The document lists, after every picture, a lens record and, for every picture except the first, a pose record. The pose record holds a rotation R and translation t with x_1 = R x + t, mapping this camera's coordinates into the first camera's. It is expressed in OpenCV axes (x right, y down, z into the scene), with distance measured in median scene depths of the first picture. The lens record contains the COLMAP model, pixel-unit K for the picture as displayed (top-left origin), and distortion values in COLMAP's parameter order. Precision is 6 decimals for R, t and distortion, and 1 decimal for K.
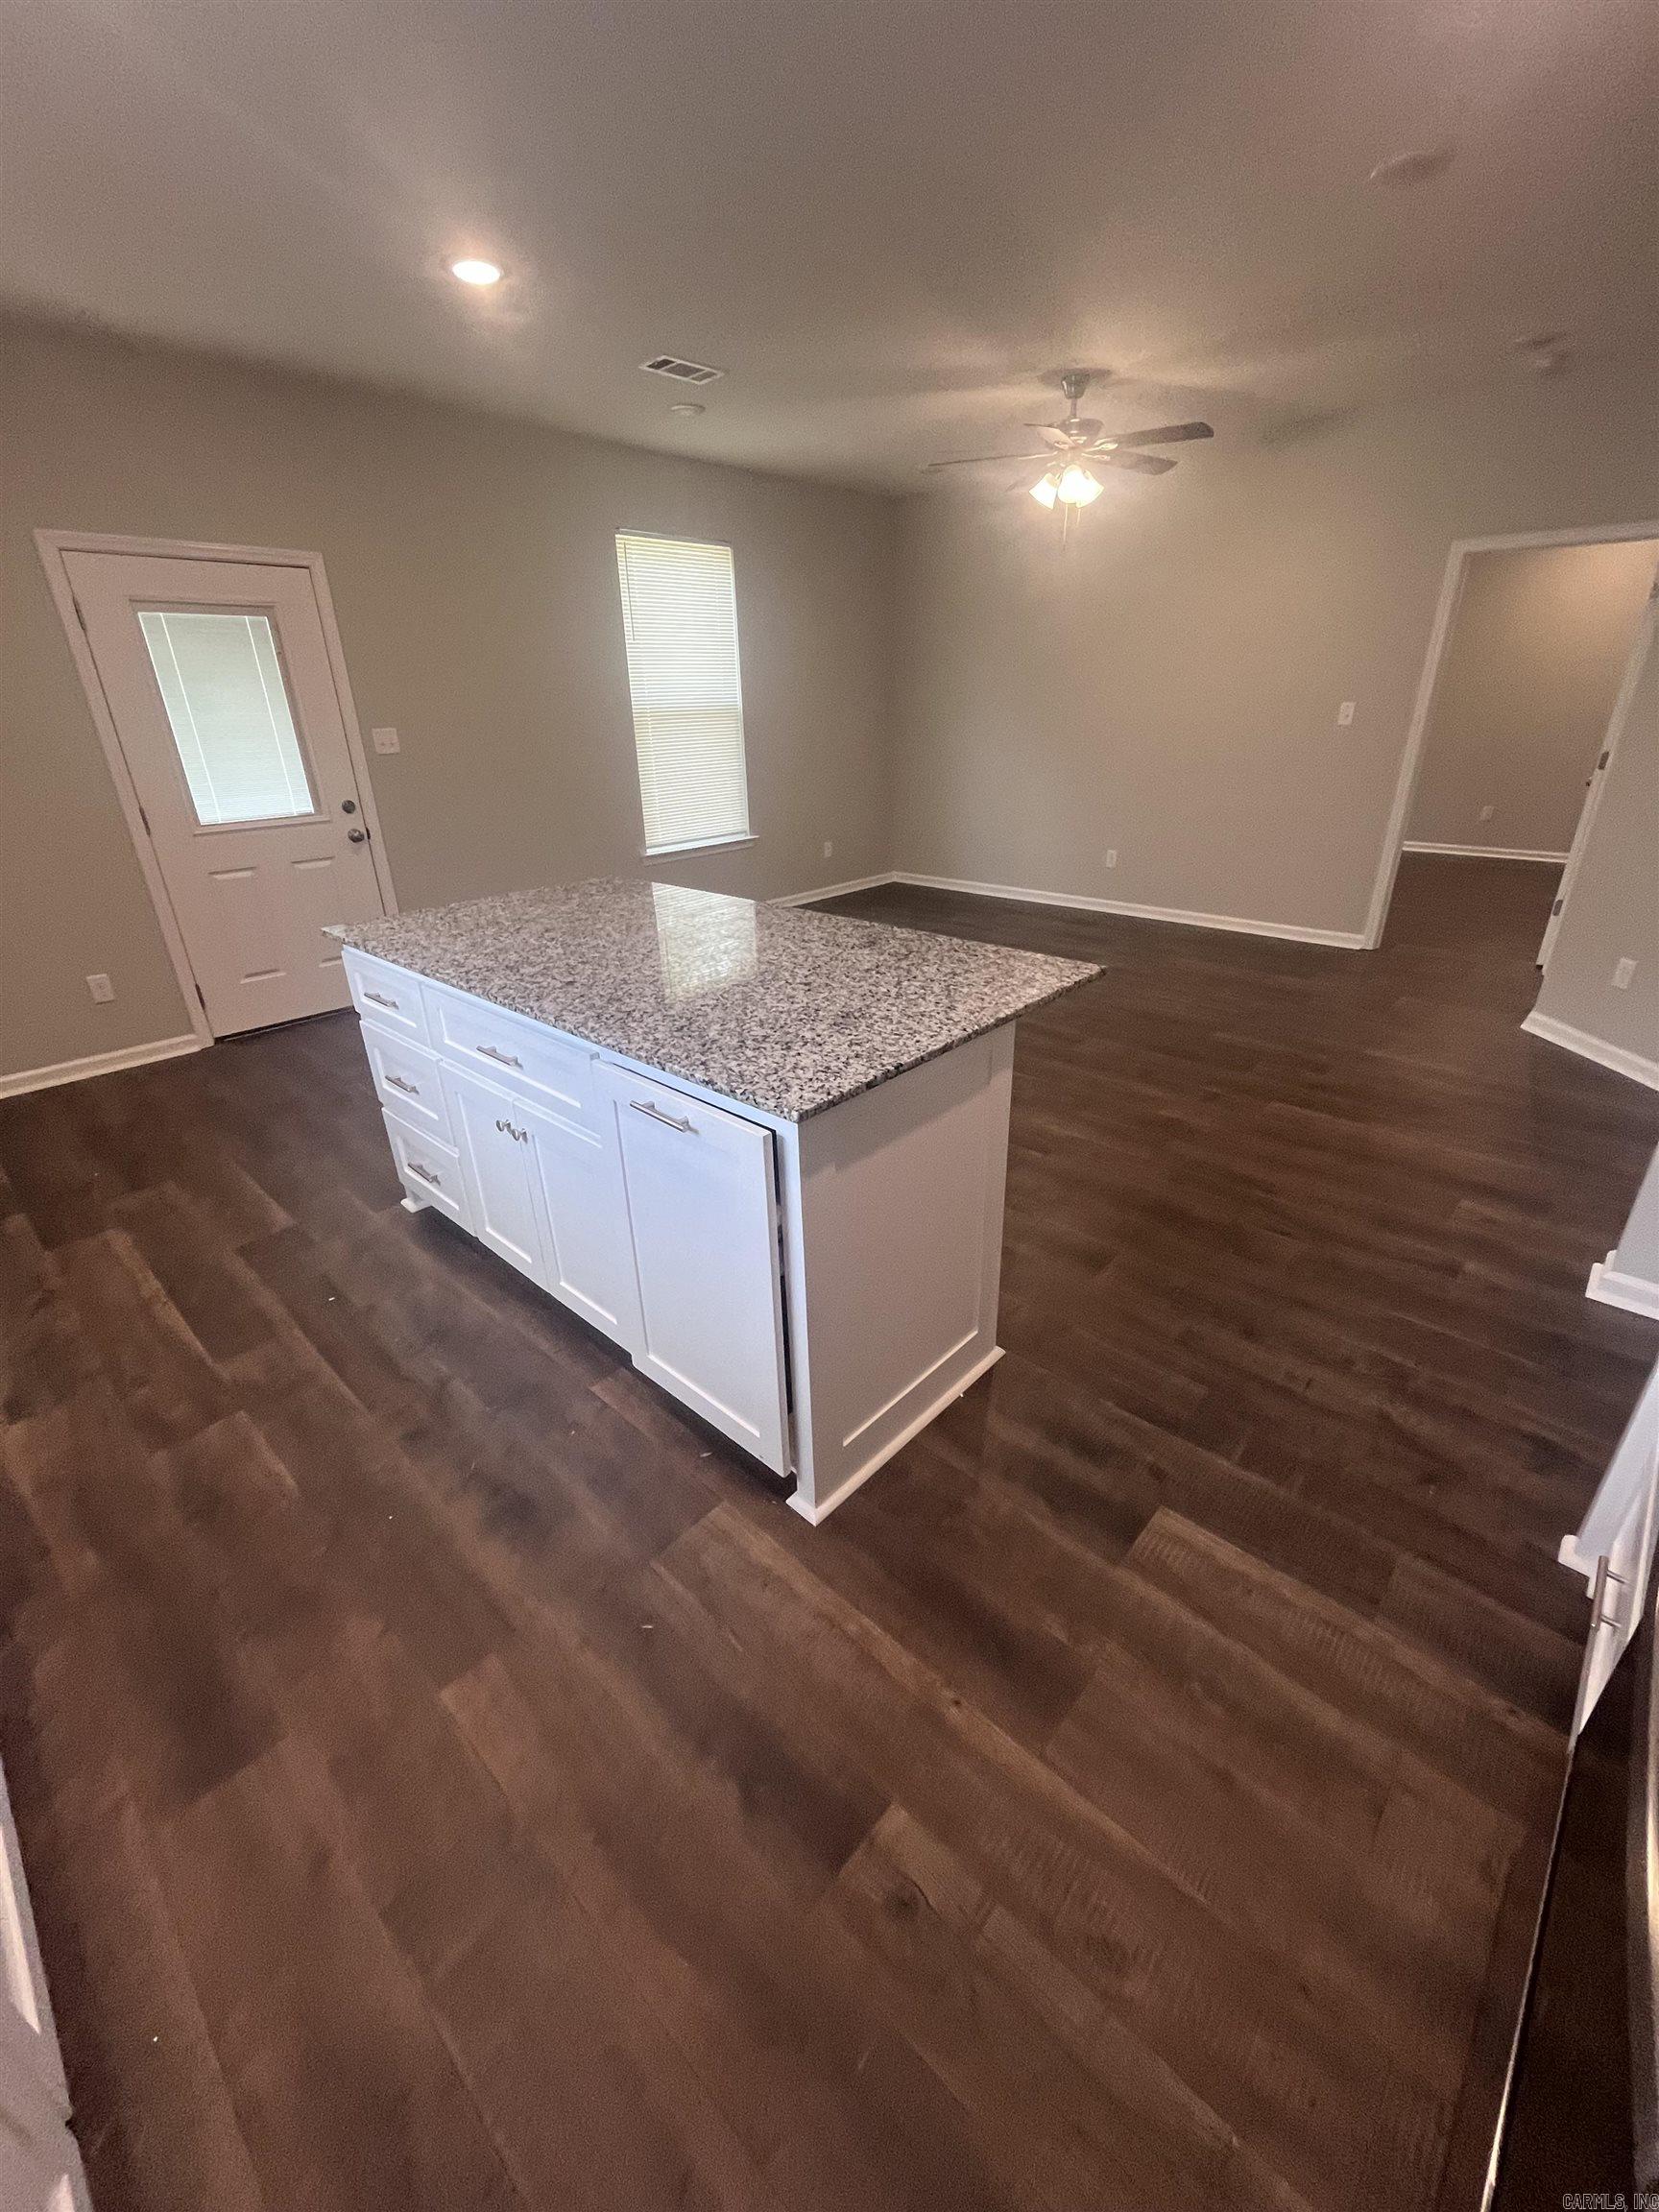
lens RADIAL K [[899.8, 0, 830.9], [0, 899.8, 1099.2], [0, 0, 1]] dist [-0.003395, -0.000448]
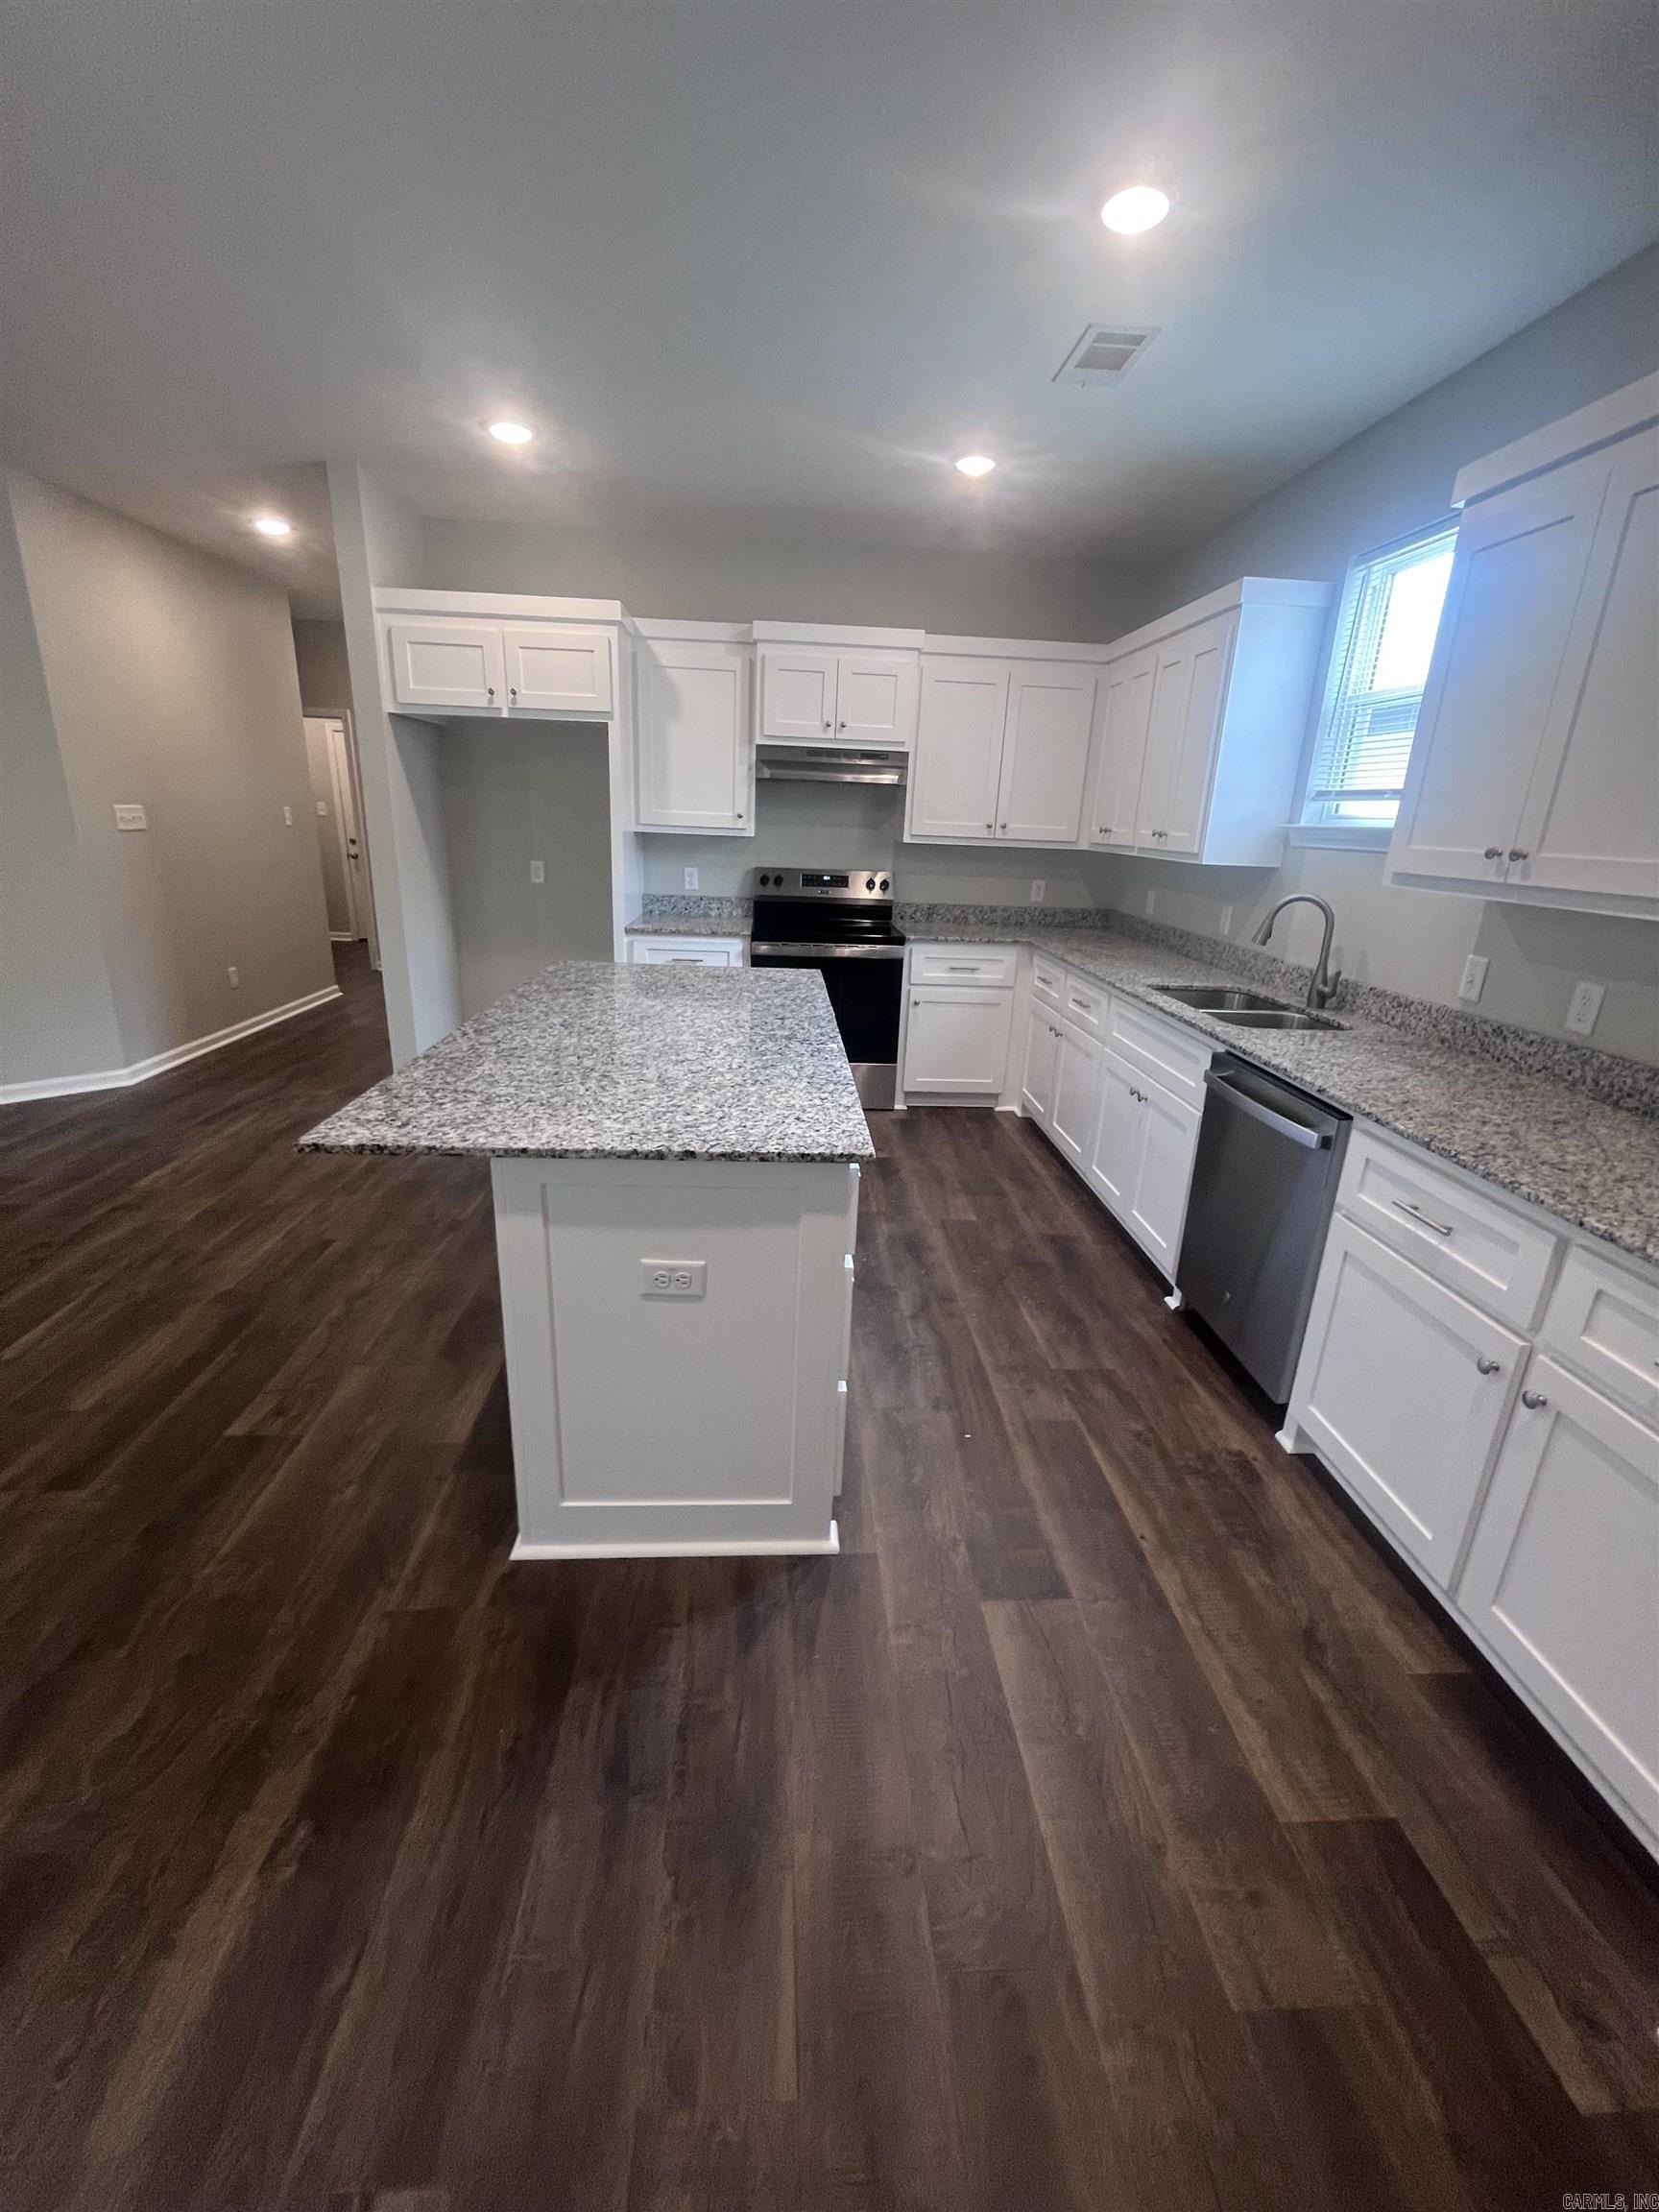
lens RADIAL K [[895.0, 0, 829.5], [0, 895.0, 1106.0], [0, 0, 1]] dist [-0.018870, -0.000185]
pose [[-0.724489, -0.221216, 0.652824, -0.592917], [0.259514, 0.789871, 0.555658, -0.355534], [-0.638567, 0.571985, -0.514845, 0.833575]]
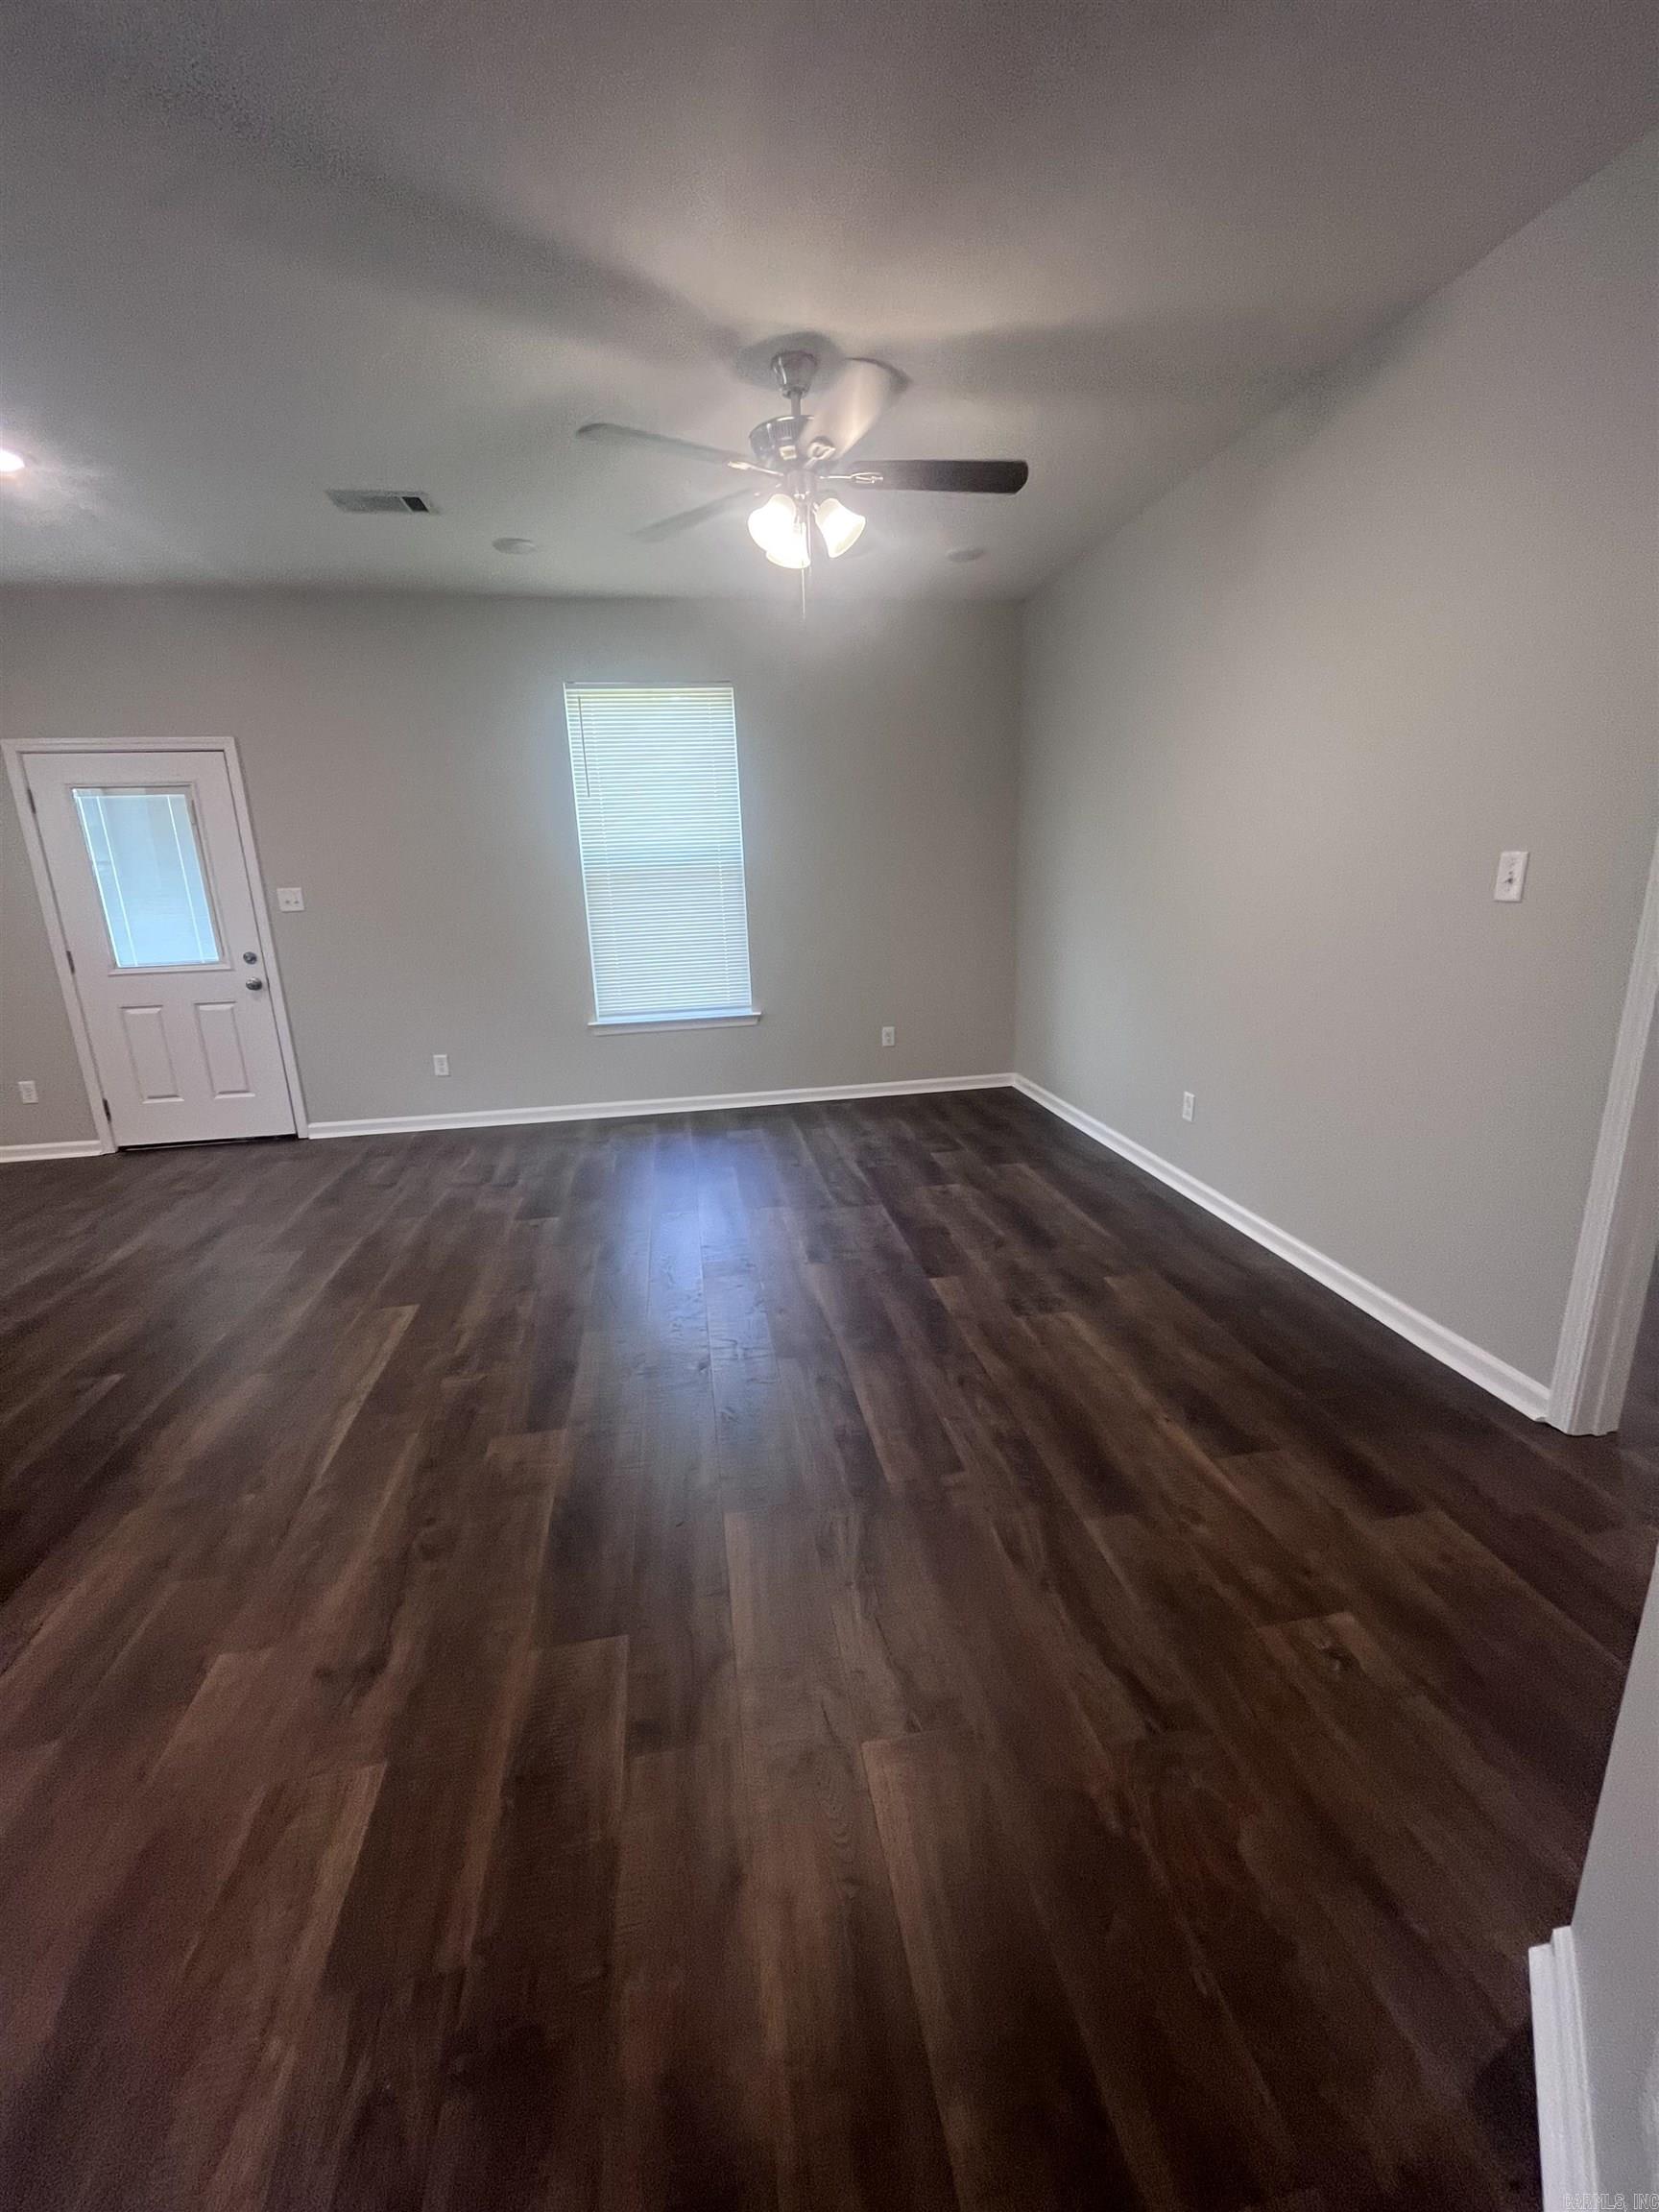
lens RADIAL K [[899.8, 0, 830.9], [0, 899.8, 1099.2], [0, 0, 1]] dist [-0.003395, -0.000448]
pose [[0.794147, 0.149125, -0.589145, 0.746447], [-0.233977, 0.969724, -0.069936, -0.277923], [0.560879, 0.193386, 0.804995, 0.623506]]
